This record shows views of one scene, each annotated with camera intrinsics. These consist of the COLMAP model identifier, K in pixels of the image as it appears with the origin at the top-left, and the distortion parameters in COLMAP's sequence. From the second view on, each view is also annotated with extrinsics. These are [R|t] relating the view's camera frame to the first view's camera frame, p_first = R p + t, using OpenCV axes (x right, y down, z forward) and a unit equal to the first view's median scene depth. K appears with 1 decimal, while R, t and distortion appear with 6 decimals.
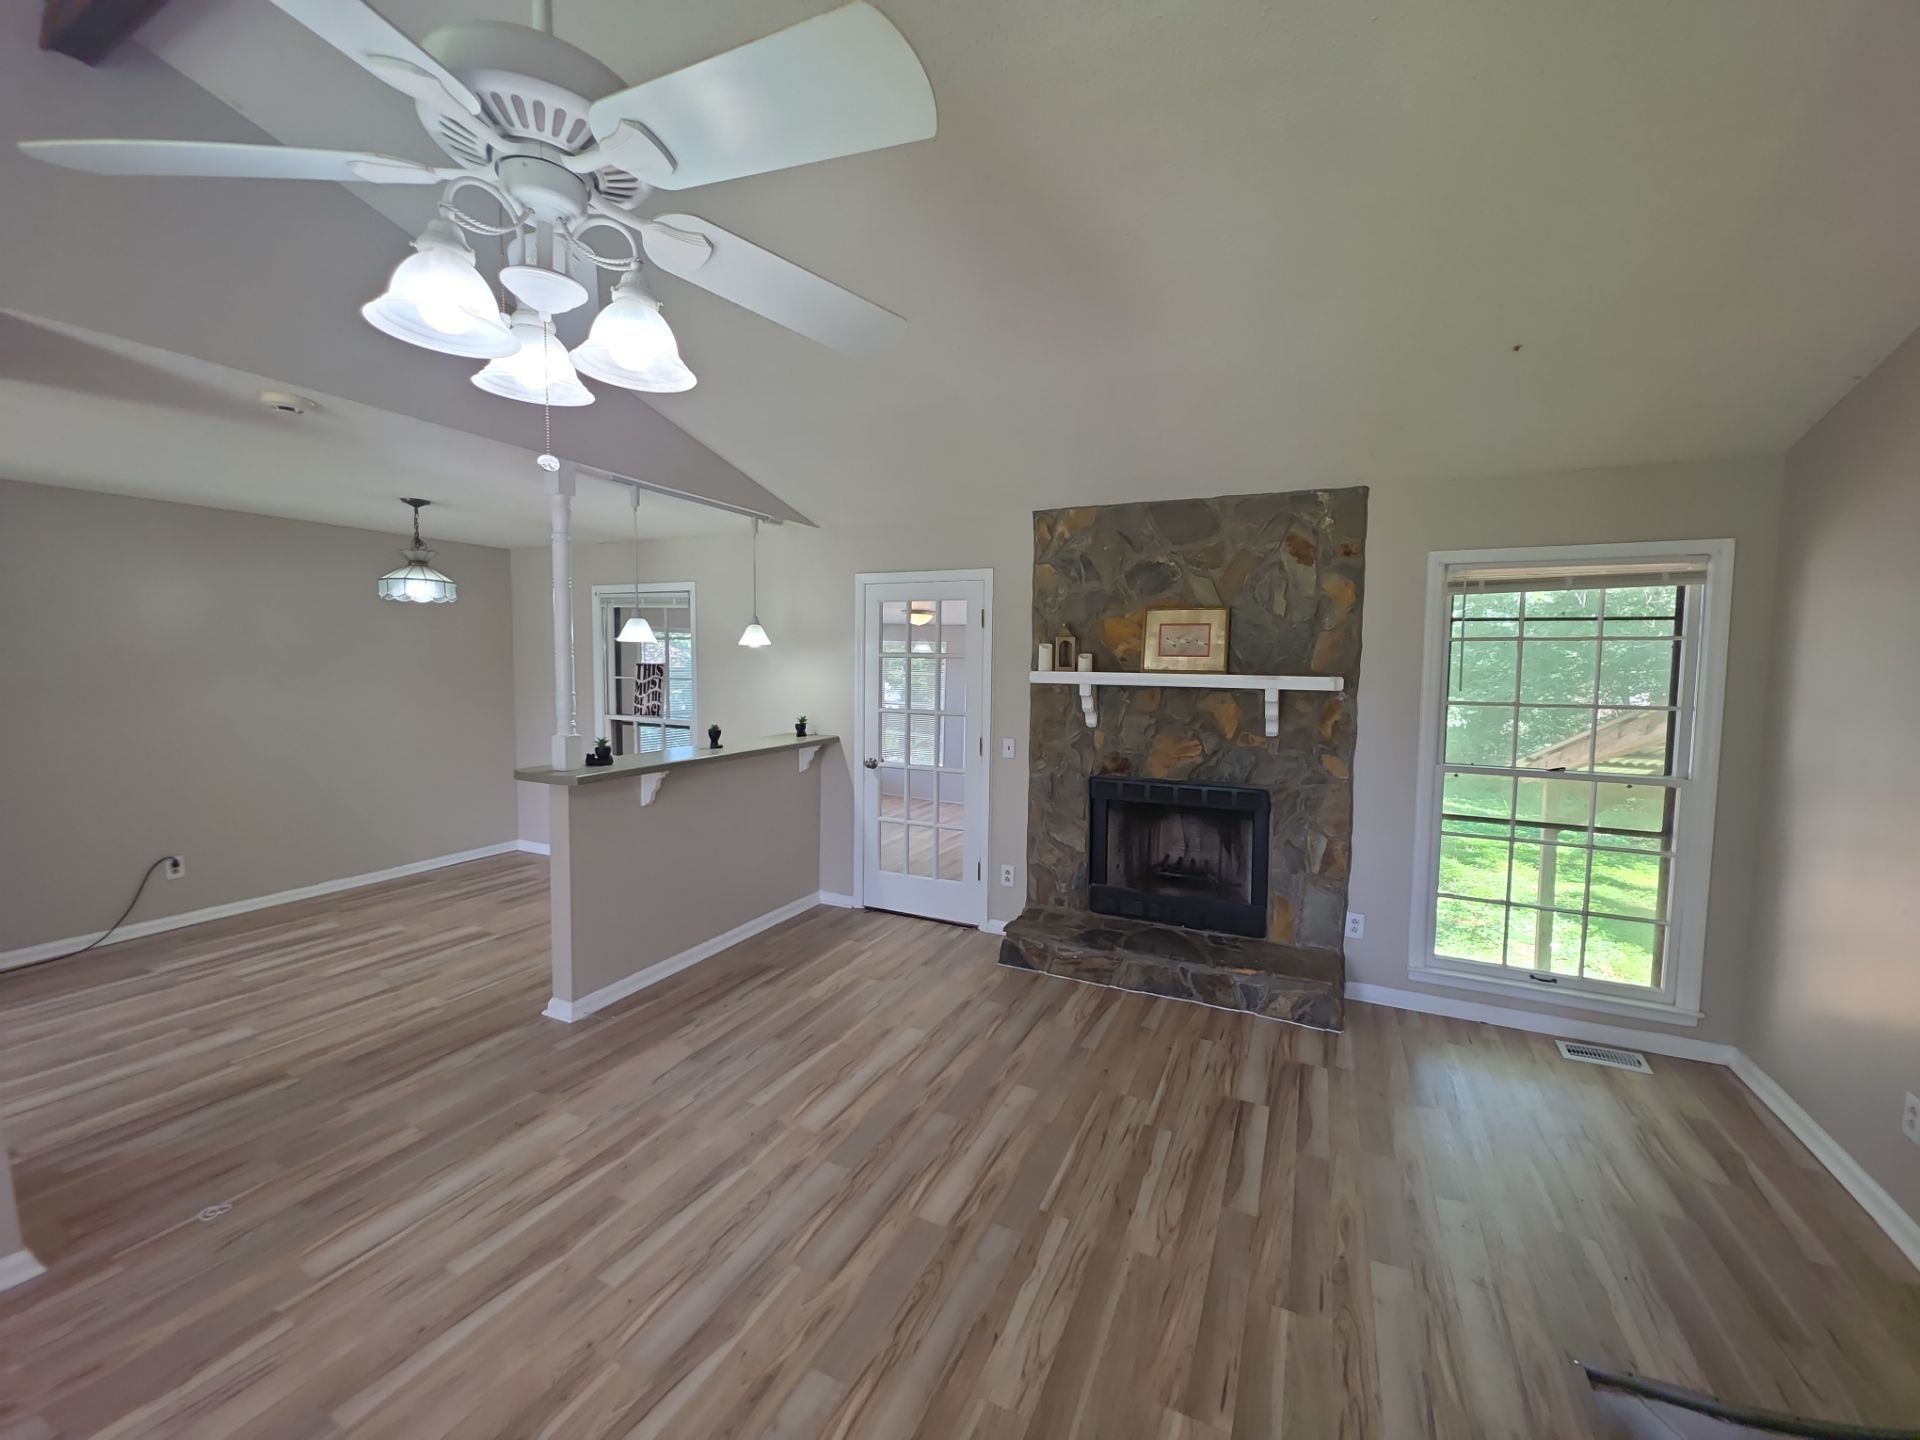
lens RADIAL K [[759.3, 0, 964.8], [0, 759.3, 711.8], [0, 0, 1]] dist [0.008744, -0.005738]
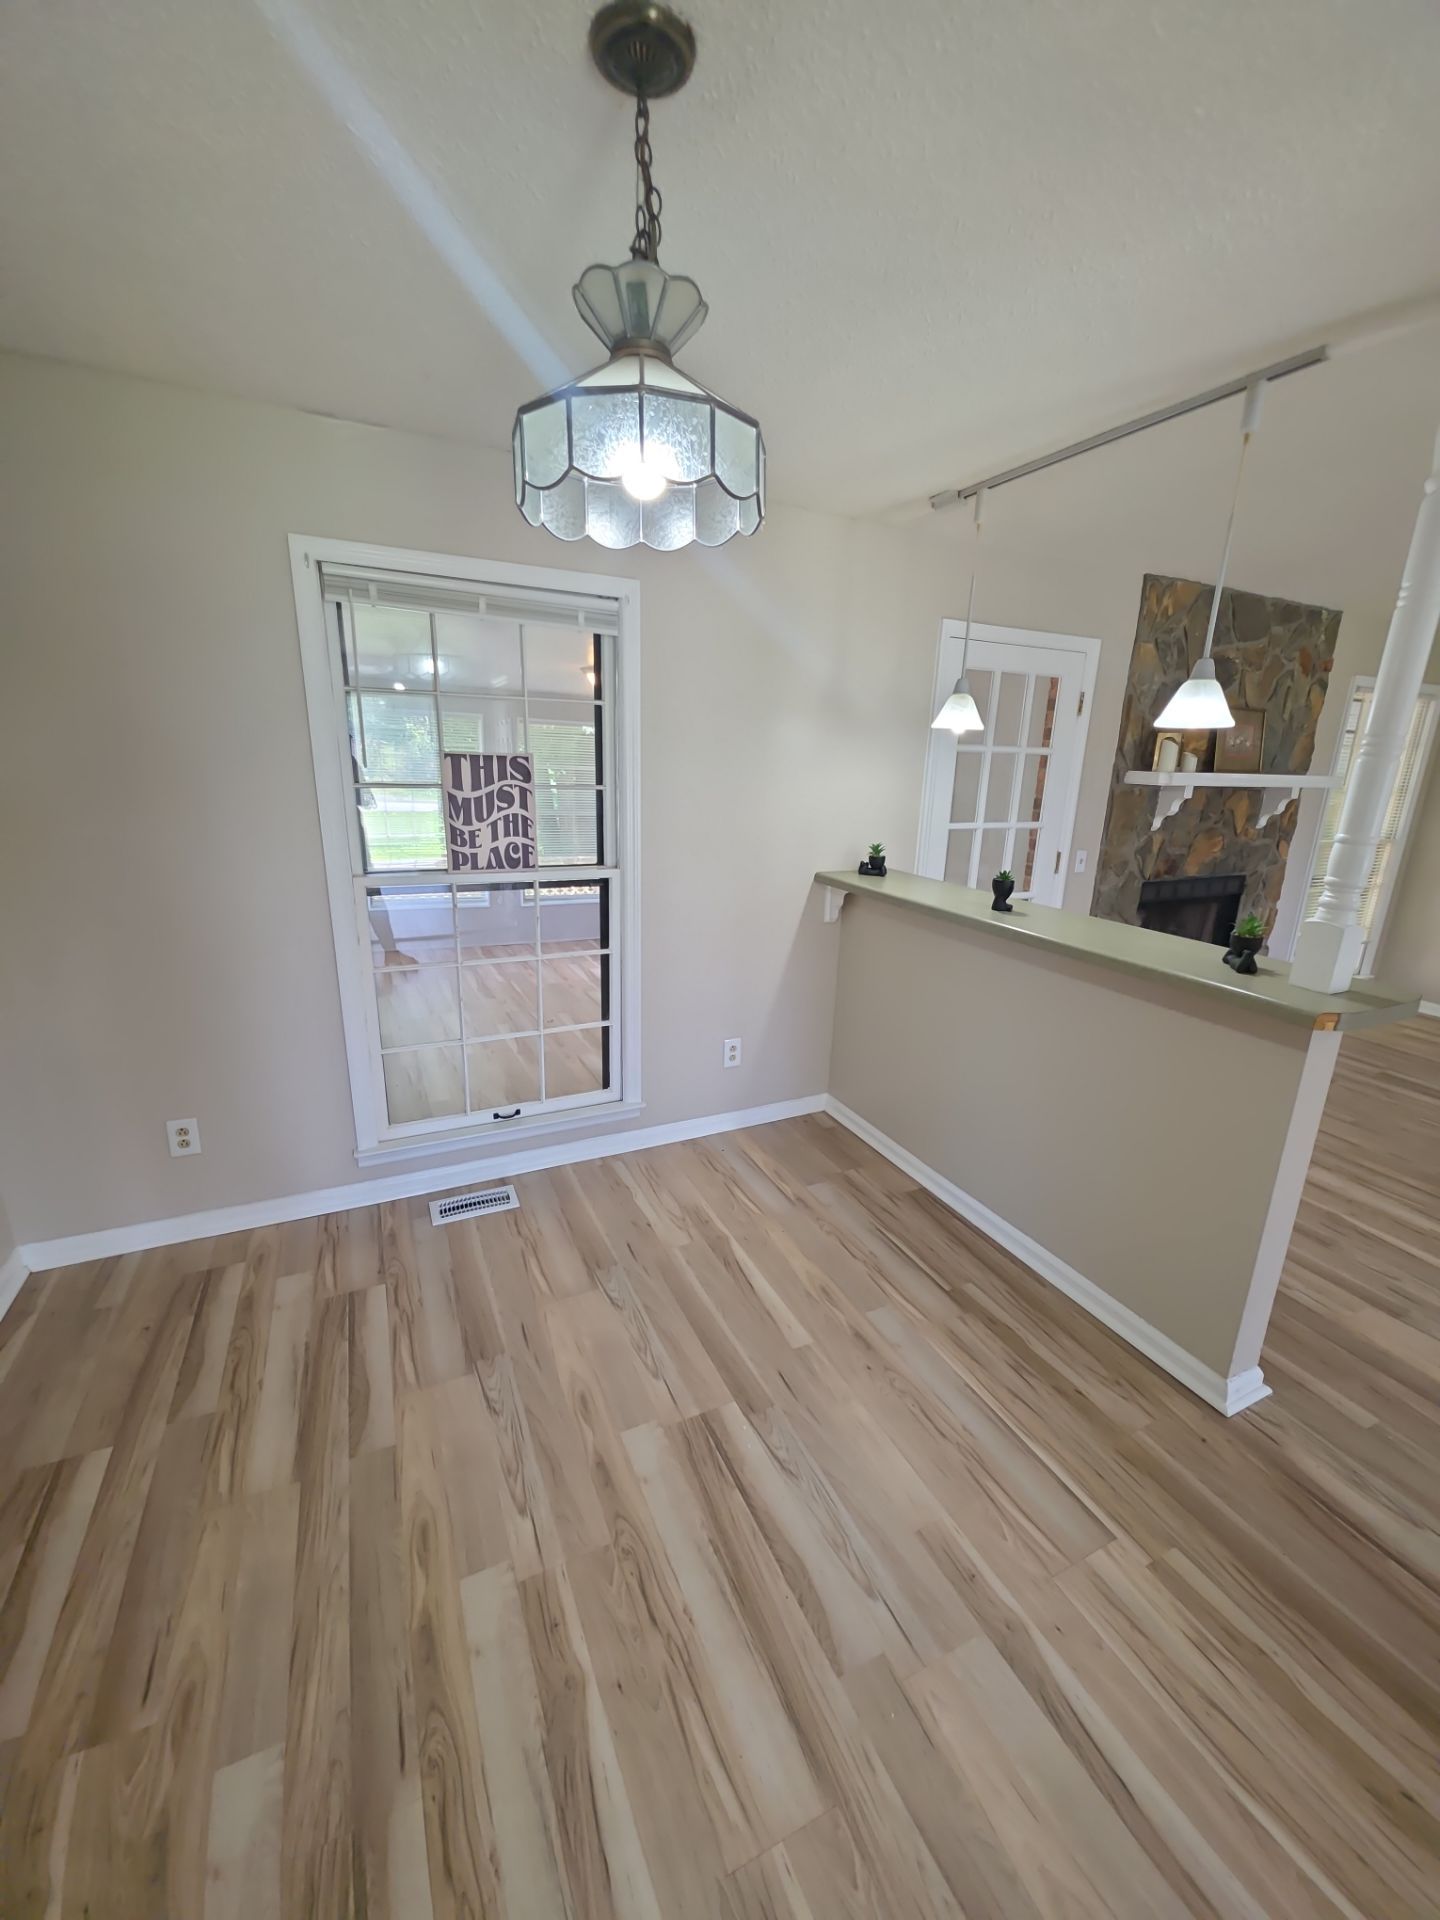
lens RADIAL K [[759.3, 0, 729.1], [0, 759.3, 965.8], [0, 0, 1]] dist [0.008744, -0.005738]
pose [[0.631657, -0.202438, 0.748350, -1.024570], [0.030708, 0.971080, 0.236770, -0.064764], [-0.774640, -0.126577, 0.619606, 0.877105]]
